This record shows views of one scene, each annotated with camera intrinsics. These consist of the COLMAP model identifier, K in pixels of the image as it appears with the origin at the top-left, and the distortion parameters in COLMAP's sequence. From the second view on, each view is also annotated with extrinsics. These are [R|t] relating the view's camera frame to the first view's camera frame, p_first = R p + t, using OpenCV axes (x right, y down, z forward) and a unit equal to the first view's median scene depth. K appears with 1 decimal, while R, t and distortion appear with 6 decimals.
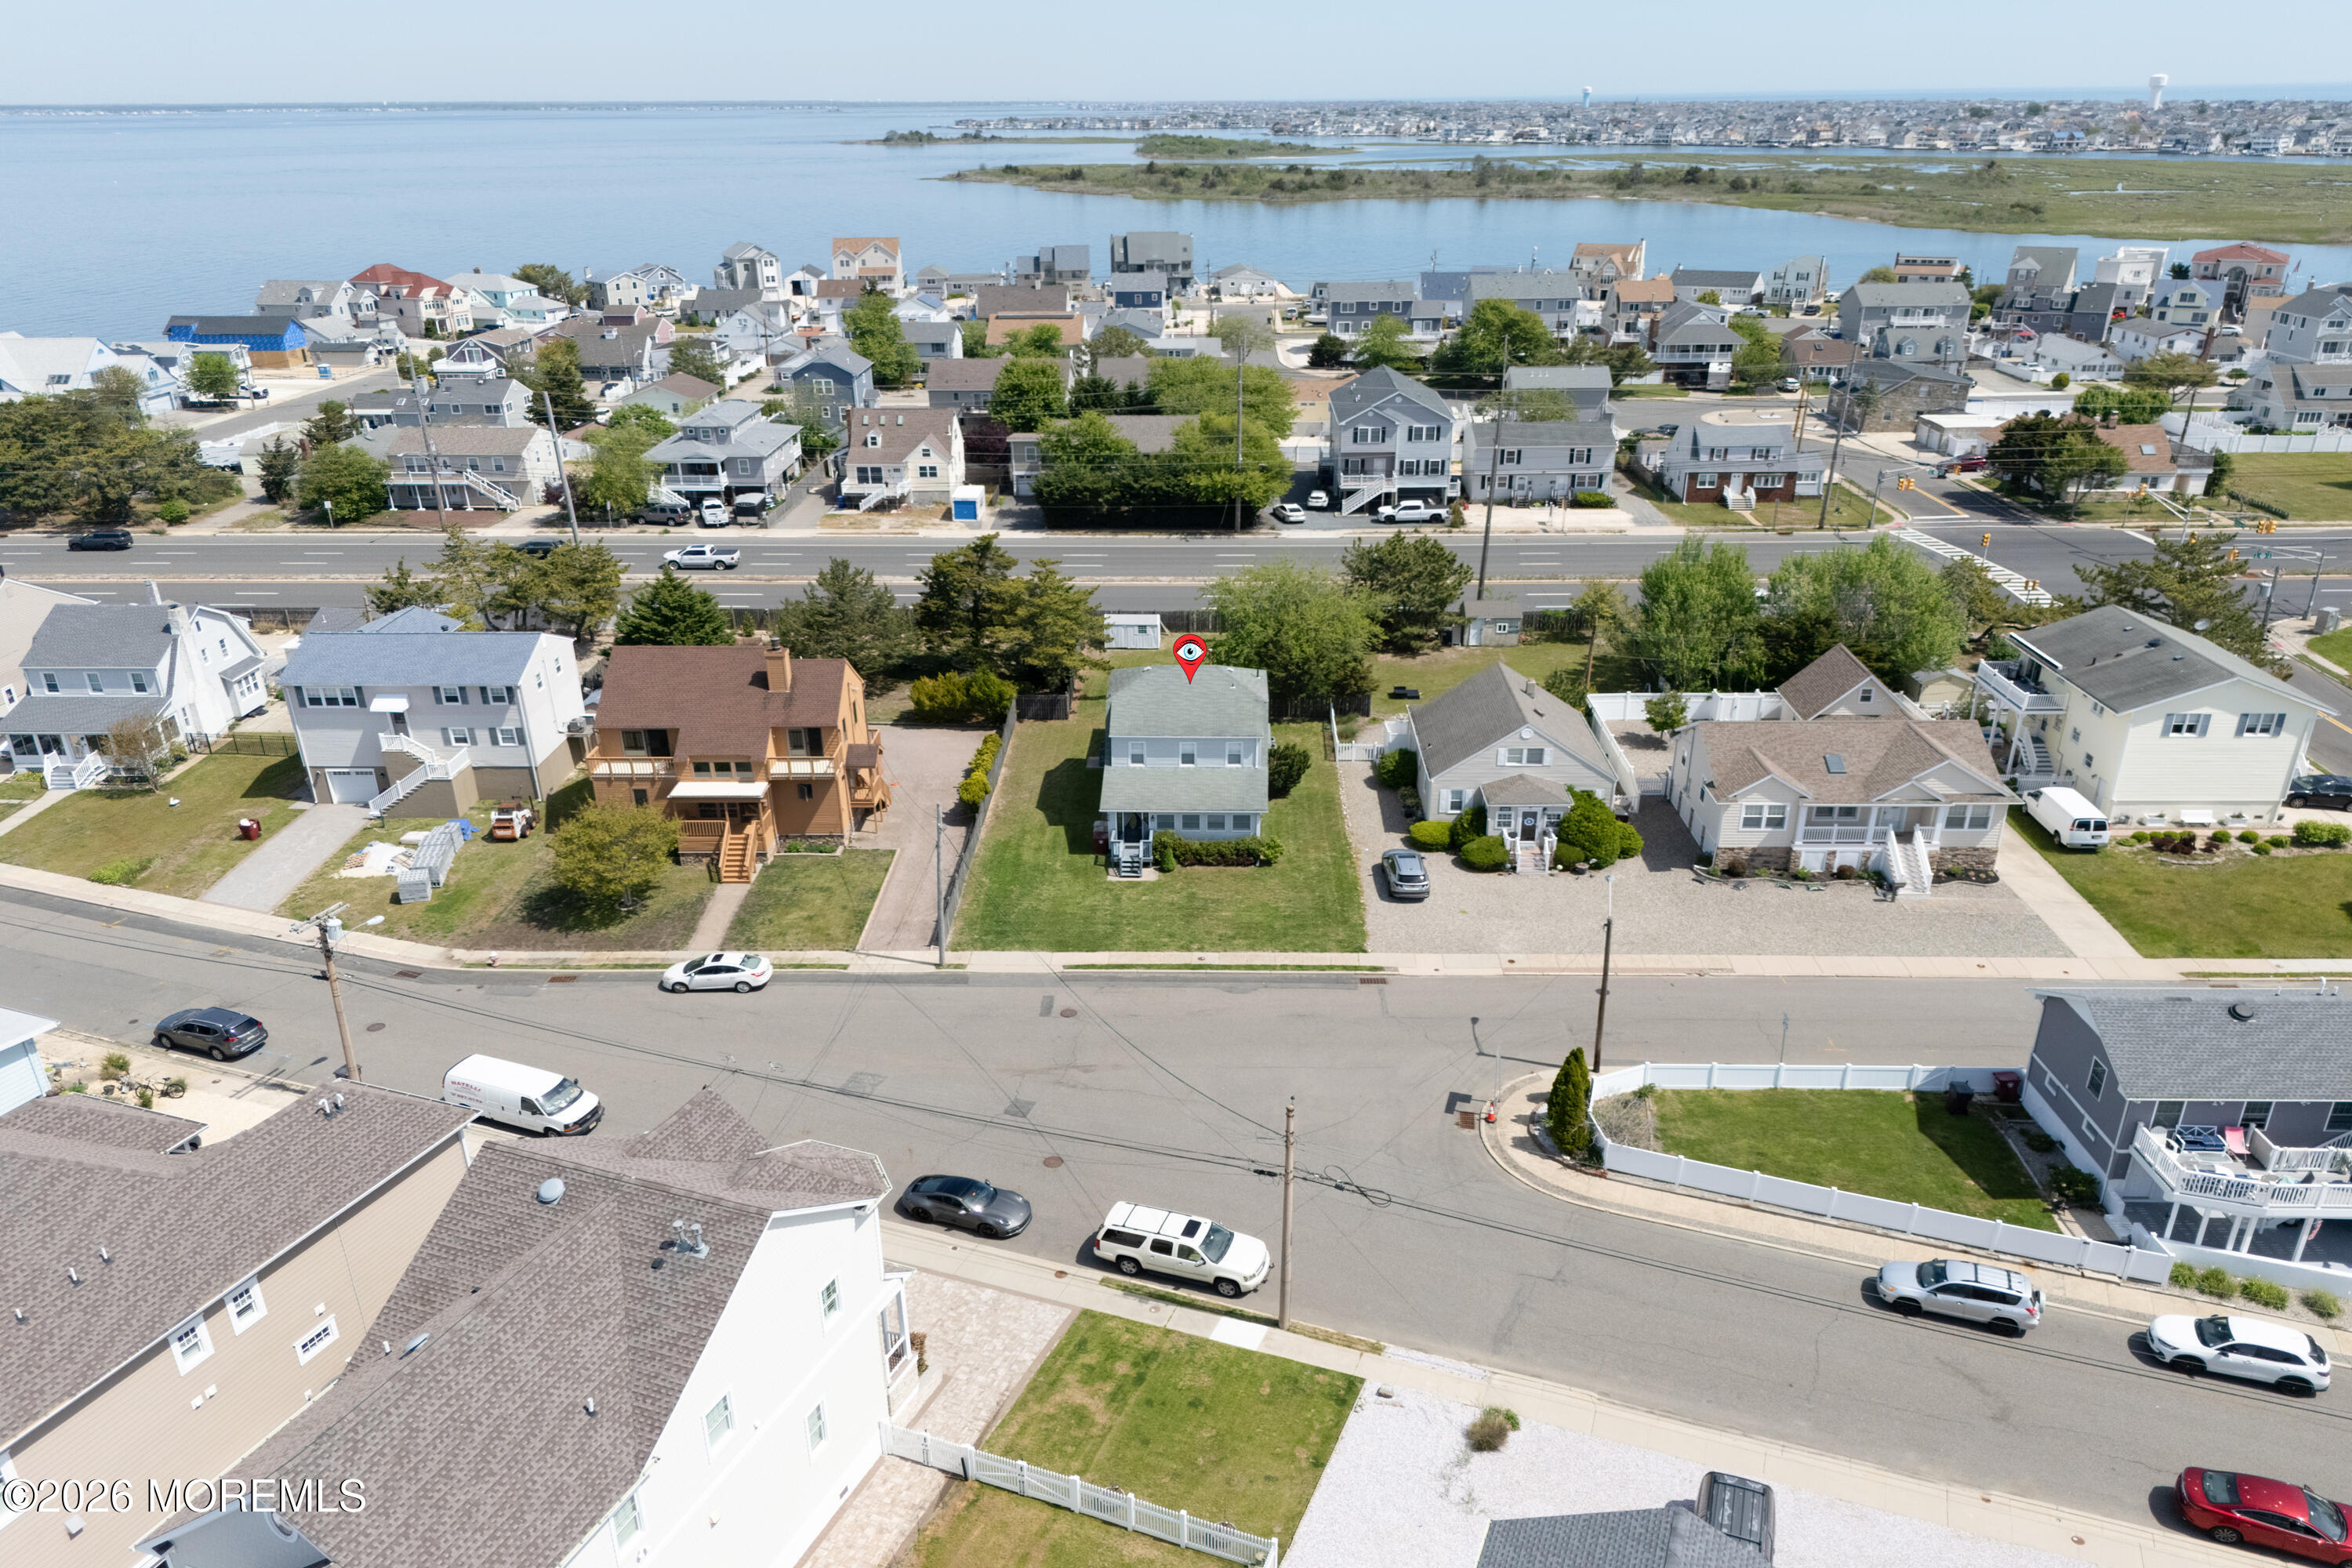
lens RADIAL K [[1737.8, 0, 1171.7], [0, 1737.8, 858.7], [0, 0, 1]] dist [0.074353, -0.080645]
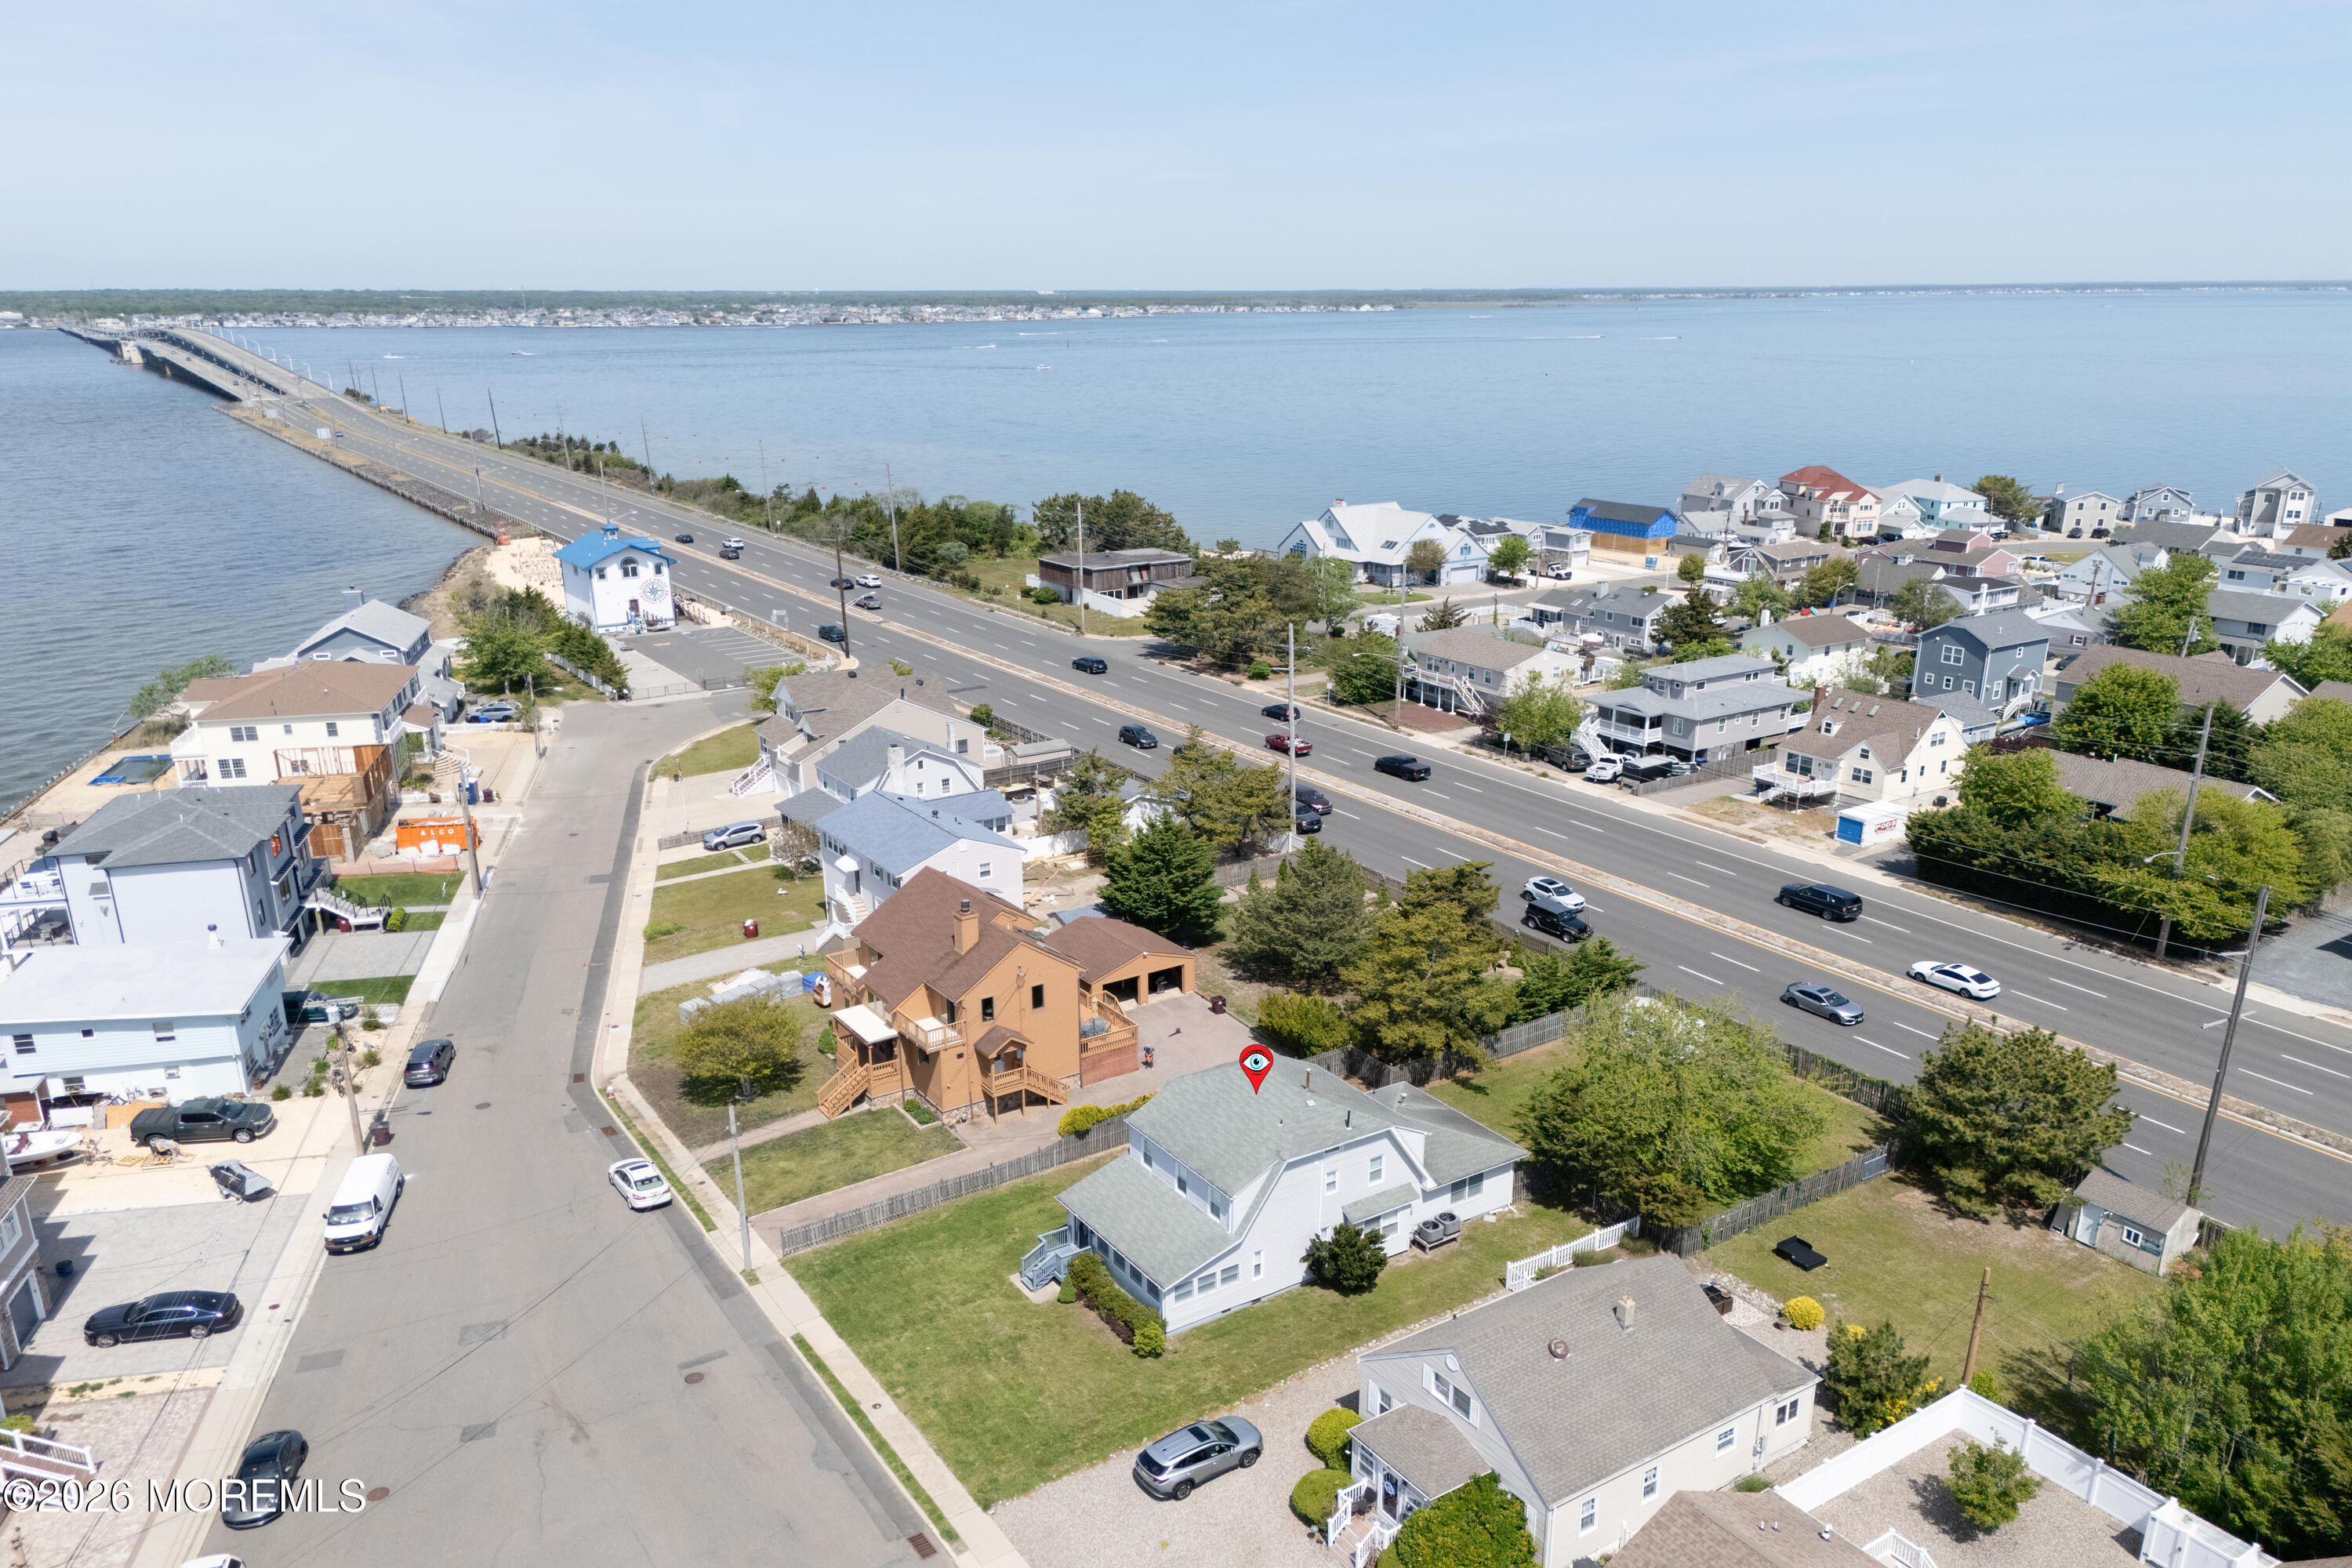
lens RADIAL K [[1733.4, 0, 1172.1], [0, 1733.4, 832.8], [0, 0, 1]] dist [0.078980, -0.090788]
pose [[0.570686, 0.251357, -0.781752, 0.504844], [-0.328611, 0.942355, 0.063106, -0.221190], [0.752550, 0.220879, 0.620388, 0.394034]]
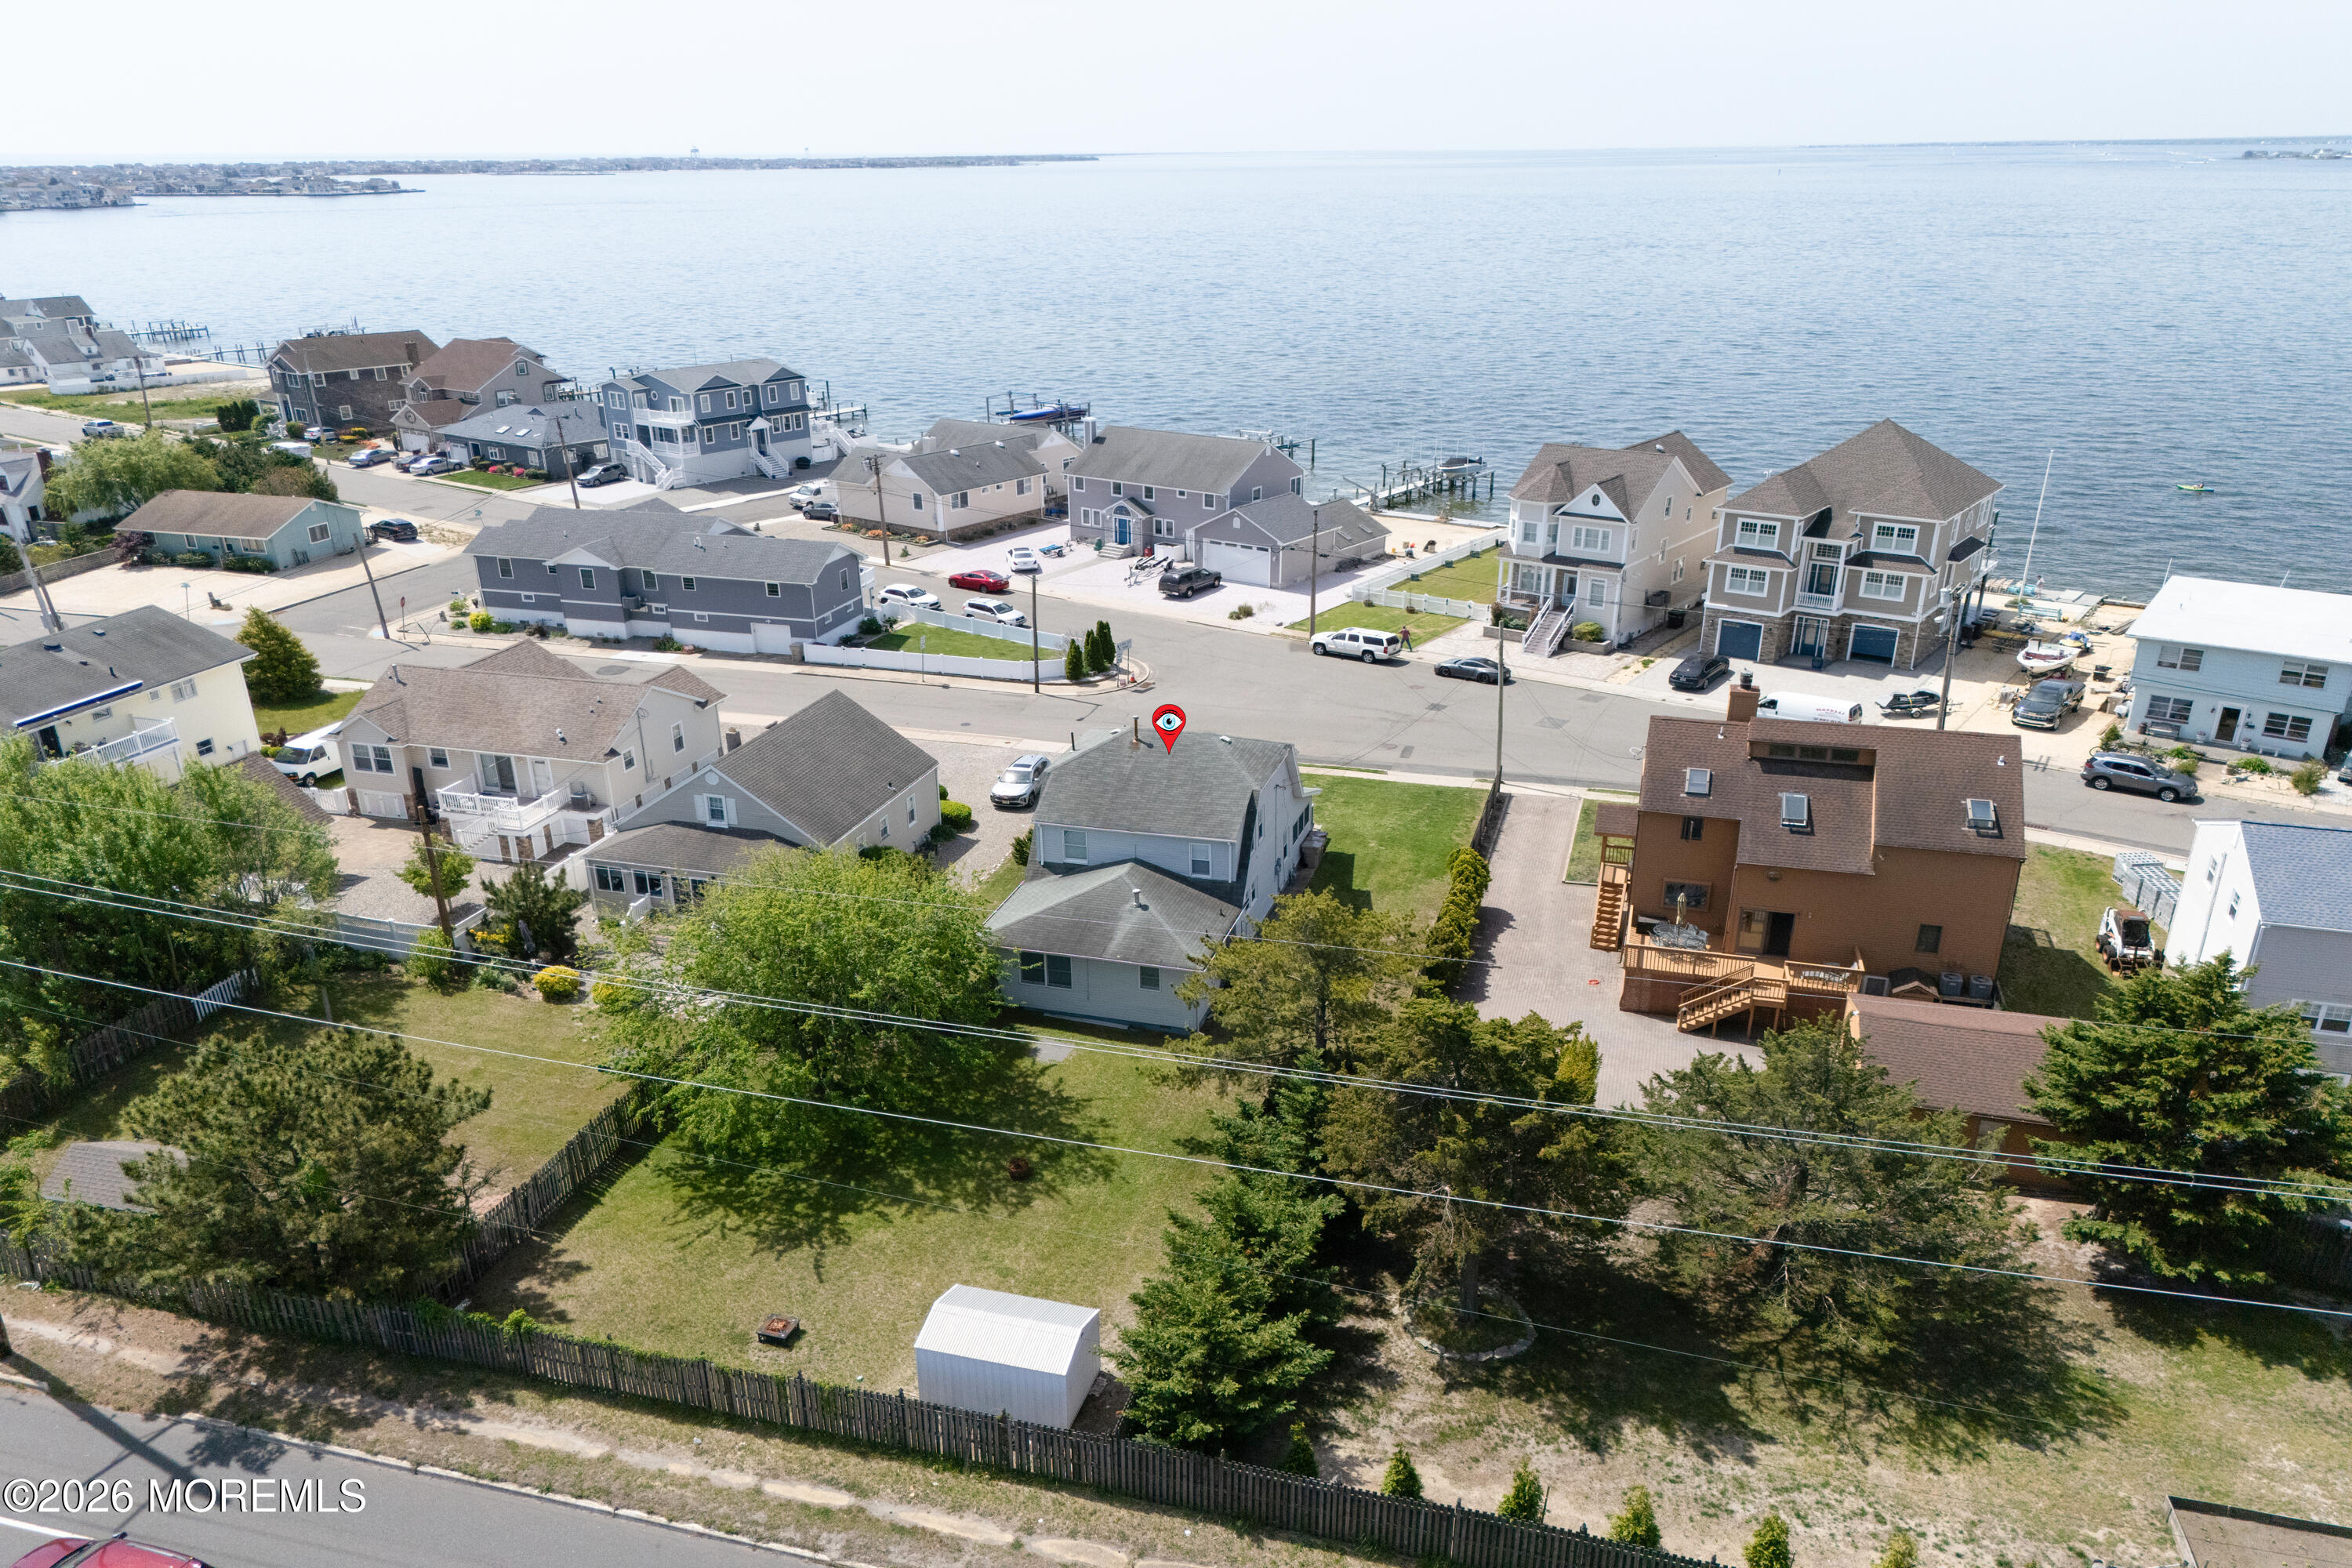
lens RADIAL K [[1697.7, 0, 1178.6], [0, 1697.7, 907.6], [0, 0, 1]] dist [0.056863, -0.046175]
pose [[-0.966753, -0.090485, 0.239167, -0.149952], [0.114720, 0.682420, 0.721902, -0.497474], [-0.228534, 0.725338, -0.649352, 1.325496]]
